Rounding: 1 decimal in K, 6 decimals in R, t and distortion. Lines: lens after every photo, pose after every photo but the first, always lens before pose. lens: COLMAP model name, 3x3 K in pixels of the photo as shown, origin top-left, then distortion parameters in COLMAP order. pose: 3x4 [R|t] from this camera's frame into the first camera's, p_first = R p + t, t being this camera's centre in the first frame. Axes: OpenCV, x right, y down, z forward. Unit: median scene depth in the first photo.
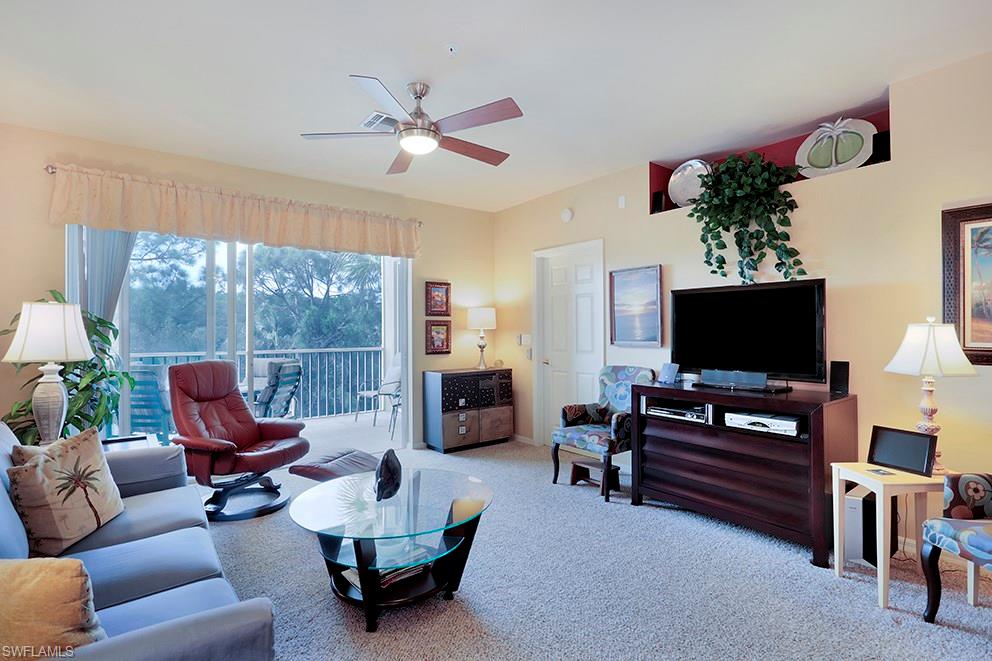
lens RADIAL K [[478.1, 0, 494.8], [0, 478.1, 329.7], [0, 0, 1]] dist [-0.021181, 0.003607]
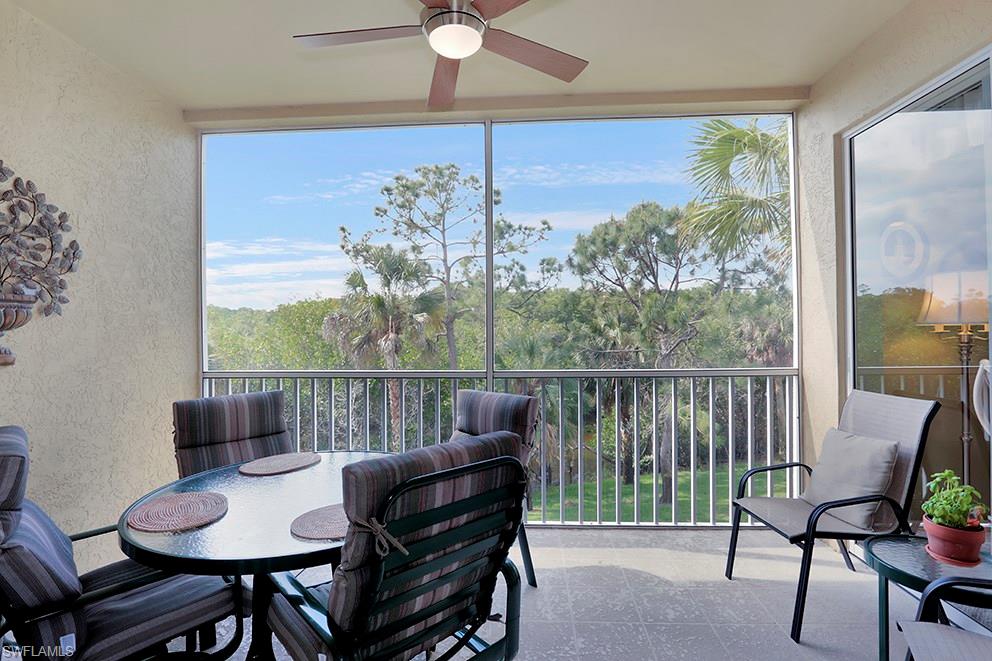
lens RADIAL K [[478.1, 0, 497.3], [0, 478.1, 331.3], [0, 0, 1]] dist [-0.021181, 0.003607]
pose [[0.759817, -0.001199, -0.650136, -0.318943], [0.008886, 0.999924, 0.008541, 0.005038], [0.650077, -0.012267, 0.759770, 1.041589]]
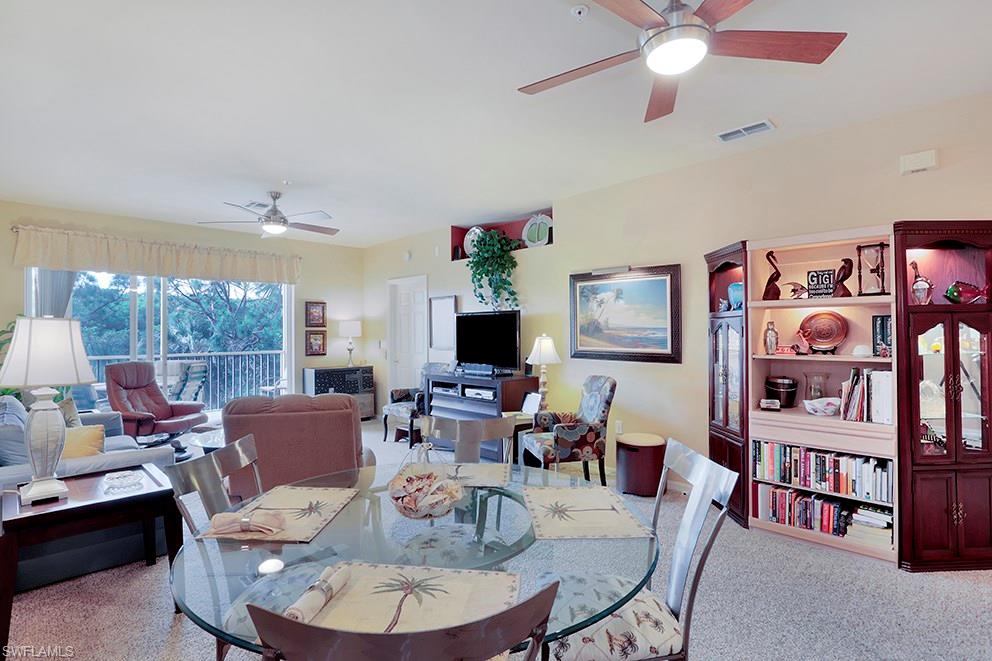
lens RADIAL K [[478.1, 0, 496.0], [0, 478.1, 329.9], [0, 0, 1]] dist [-0.021181, 0.003607]
pose [[0.990659, -0.001838, 0.136348, 0.261155], [0.002142, 0.999996, -0.002084, -0.022420], [-0.136344, 0.002357, 0.990659, -0.511652]]
